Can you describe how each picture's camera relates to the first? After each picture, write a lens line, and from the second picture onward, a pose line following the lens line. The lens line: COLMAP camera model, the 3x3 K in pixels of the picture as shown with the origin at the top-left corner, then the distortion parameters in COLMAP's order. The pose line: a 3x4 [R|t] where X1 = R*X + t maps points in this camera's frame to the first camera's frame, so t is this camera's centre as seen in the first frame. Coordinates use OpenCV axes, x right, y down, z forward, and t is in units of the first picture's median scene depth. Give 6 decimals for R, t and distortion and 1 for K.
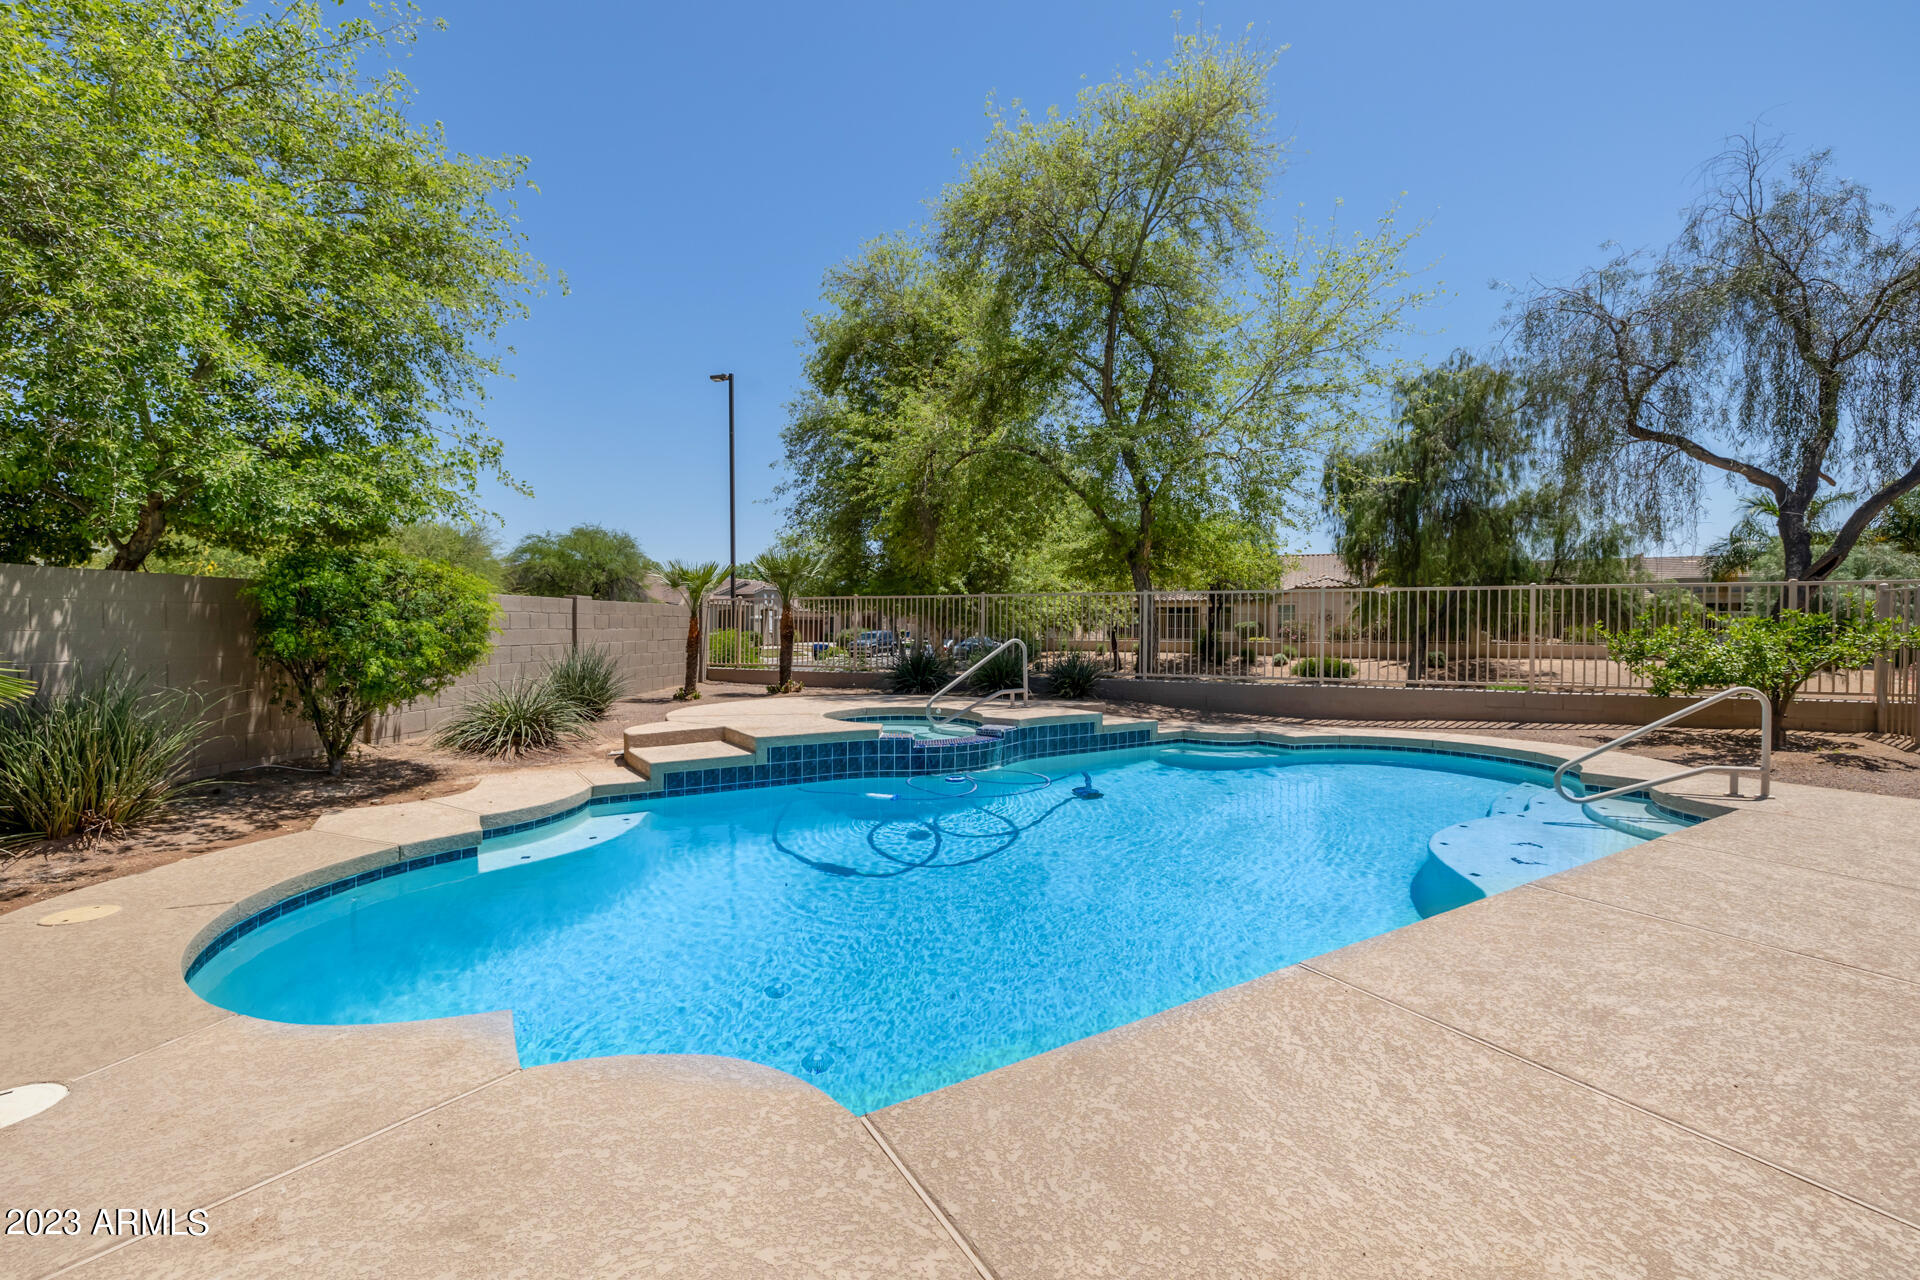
lens RADIAL K [[804.6, 0, 946.6], [0, 804.6, 632.4], [0, 0, 1]] dist [0.002417, -0.000015]
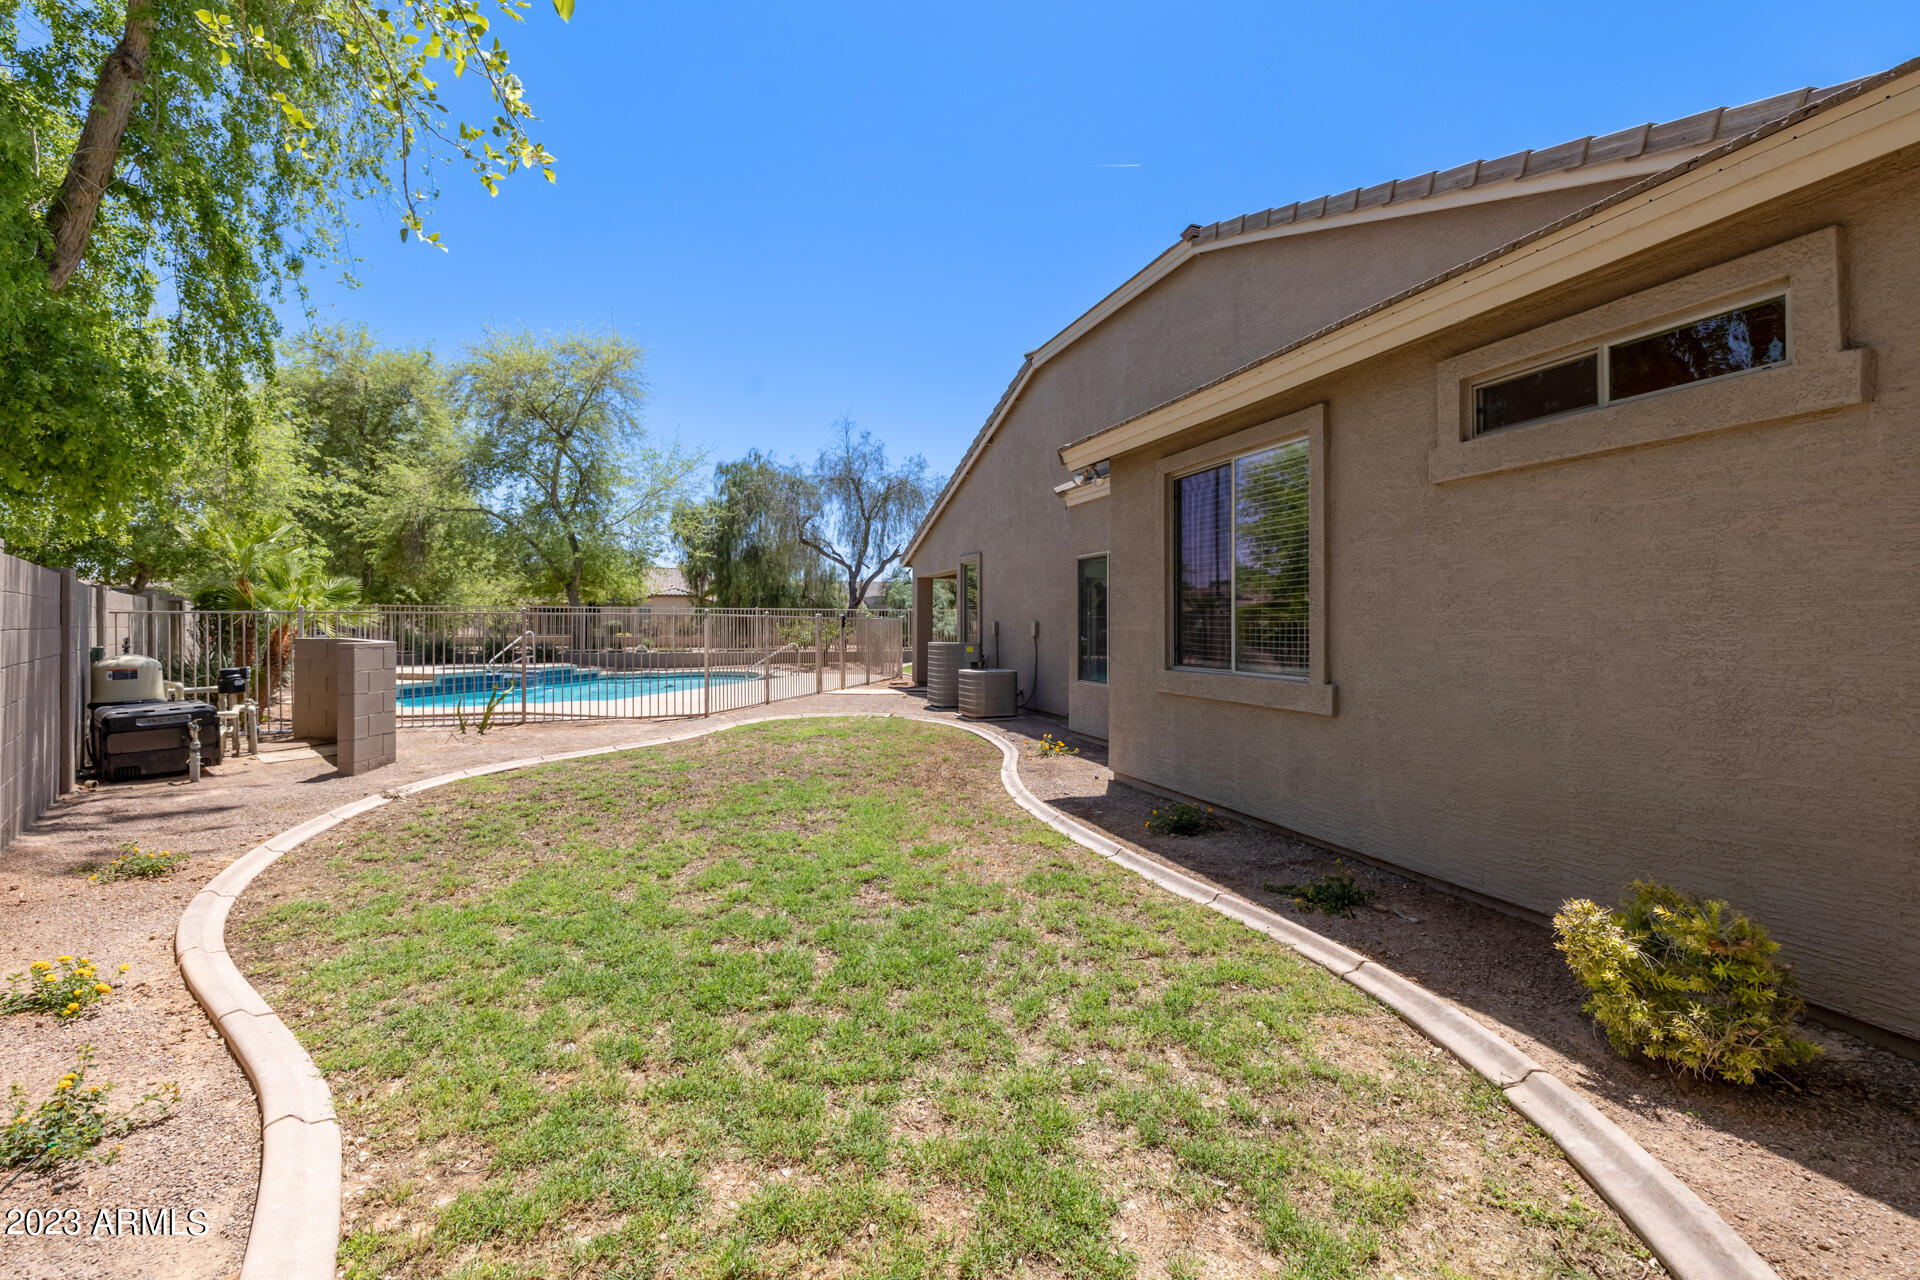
lens RADIAL K [[804.6, 0, 944.9], [0, 804.6, 628.1], [0, 0, 1]] dist [0.002417, -0.000015]
pose [[0.719925, -0.001472, 0.694050, -0.350577], [0.003683, 0.999992, -0.001700, 0.005227], [-0.694042, 0.003780, 0.719925, -0.730147]]
